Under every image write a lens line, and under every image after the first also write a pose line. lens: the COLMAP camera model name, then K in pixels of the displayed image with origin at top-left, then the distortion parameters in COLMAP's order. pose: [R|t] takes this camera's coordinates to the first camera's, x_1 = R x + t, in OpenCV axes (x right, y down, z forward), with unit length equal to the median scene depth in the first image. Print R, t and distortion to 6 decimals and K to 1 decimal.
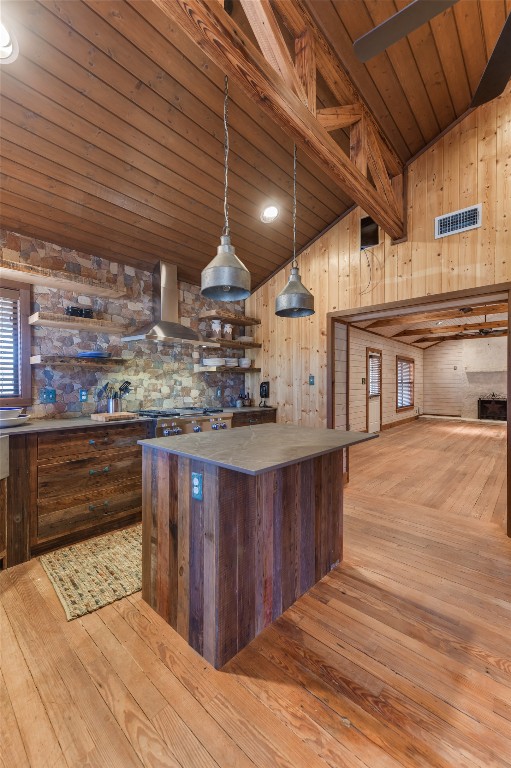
lens RADIAL K [[306.7, 0, 256.1], [0, 306.7, 384.9], [0, 0, 1]] dist [-0.001750, -0.001077]
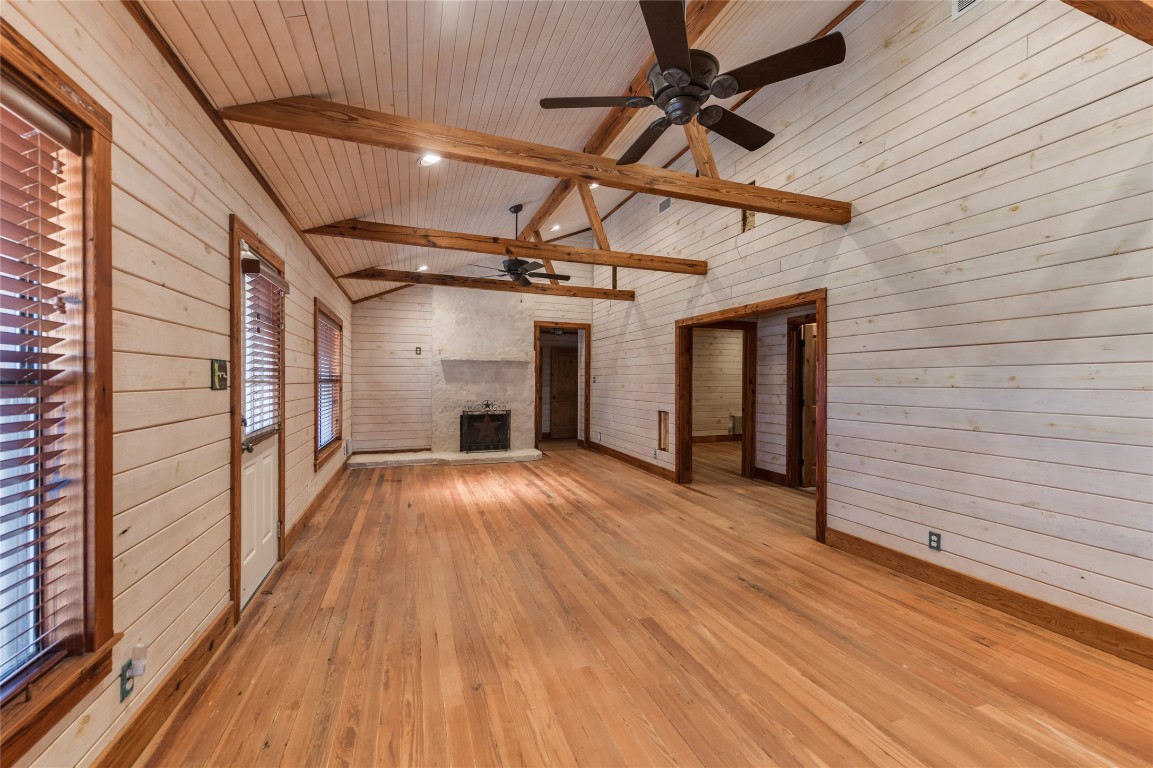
lens RADIAL K [[460.5, 0, 579.5], [0, 460.5, 386.7], [0, 0, 1]] dist [-0.001750, -0.001077]
pose [[0.471943, -0.009311, 0.881580, 0.141626], [0.002632, 0.999955, 0.009152, -0.004940], [-0.881625, -0.001999, 0.471946, 0.468131]]
